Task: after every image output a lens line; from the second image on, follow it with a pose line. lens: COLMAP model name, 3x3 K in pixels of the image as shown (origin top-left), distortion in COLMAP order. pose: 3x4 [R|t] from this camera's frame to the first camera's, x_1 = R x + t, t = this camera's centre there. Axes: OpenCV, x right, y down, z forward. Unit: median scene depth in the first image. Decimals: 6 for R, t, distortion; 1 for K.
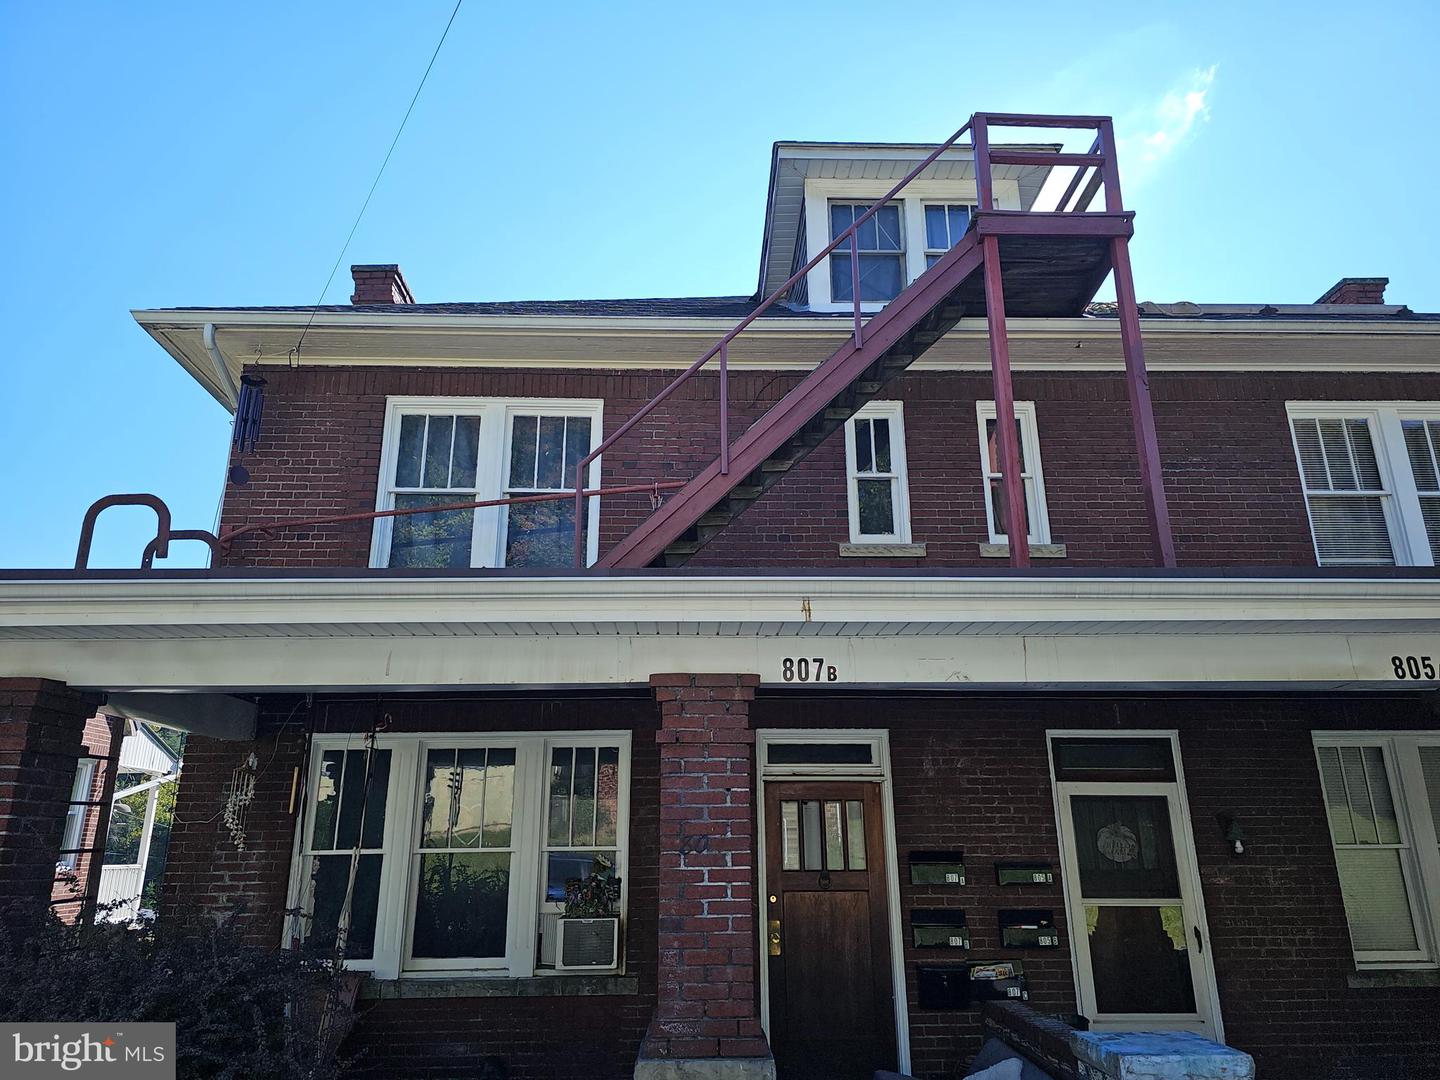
lens RADIAL K [[982.9, 0, 724.0], [0, 982.9, 537.2], [0, 0, 1]] dist [0.070961, -0.002302]
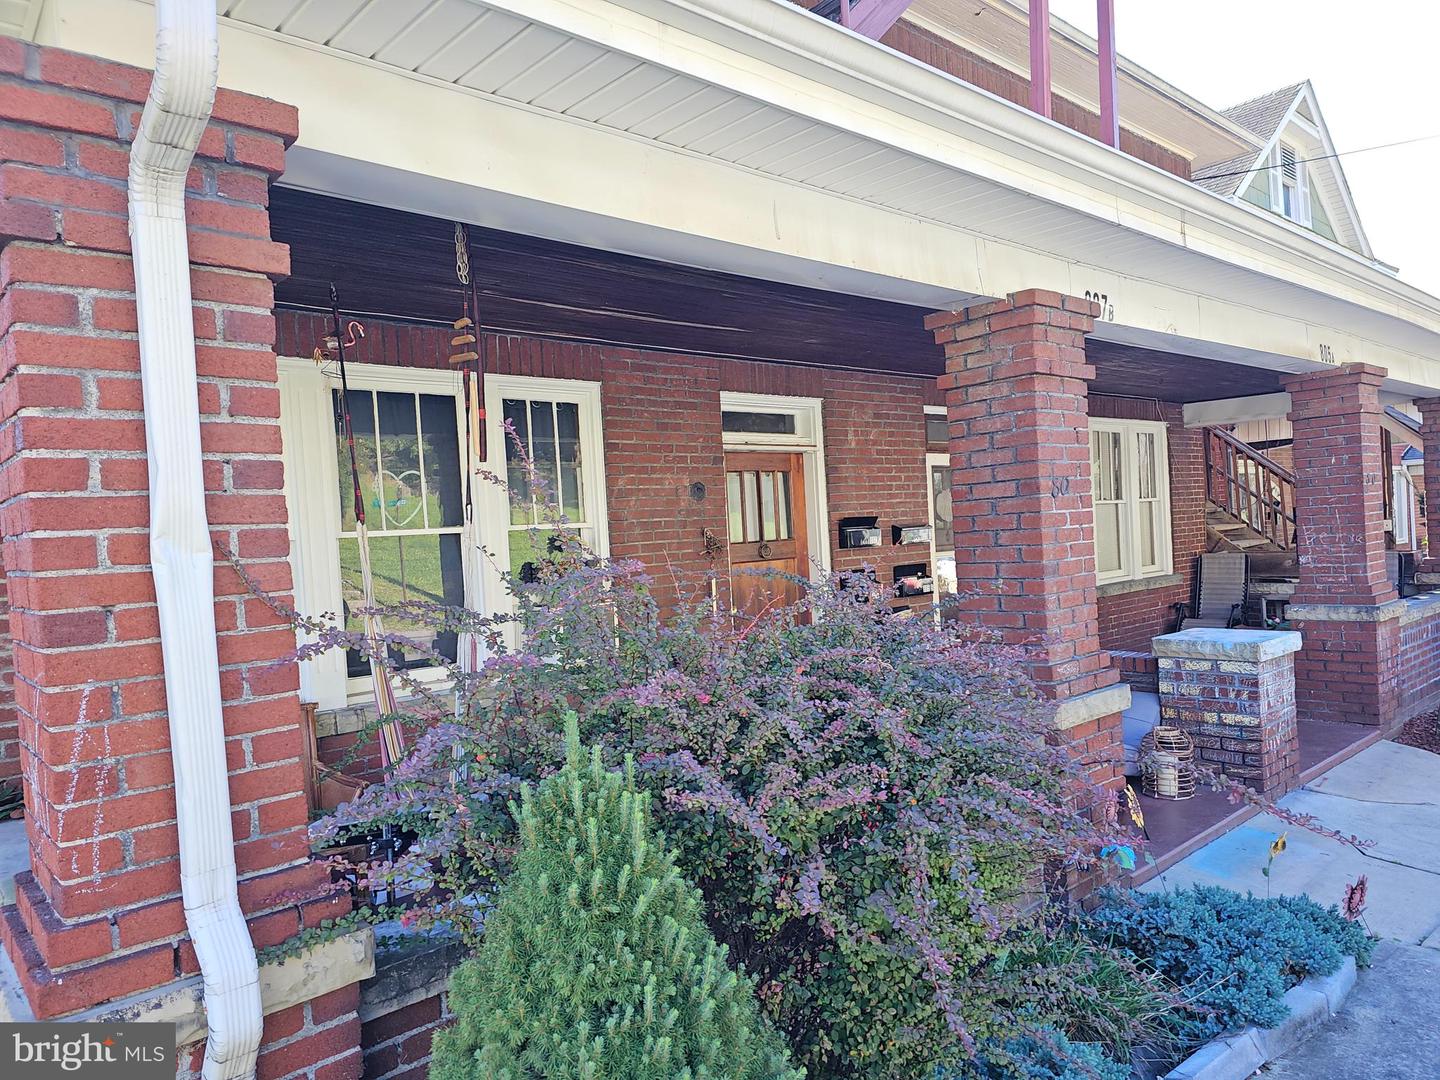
lens RADIAL K [[982.9, 0, 717.6], [0, 982.9, 546.5], [0, 0, 1]] dist [0.070961, -0.002302]
pose [[0.766173, -0.043407, 0.641167, -0.534814], [-0.141967, 0.961633, 0.234748, 0.123875], [-0.626757, -0.270882, 0.730615, 0.330970]]
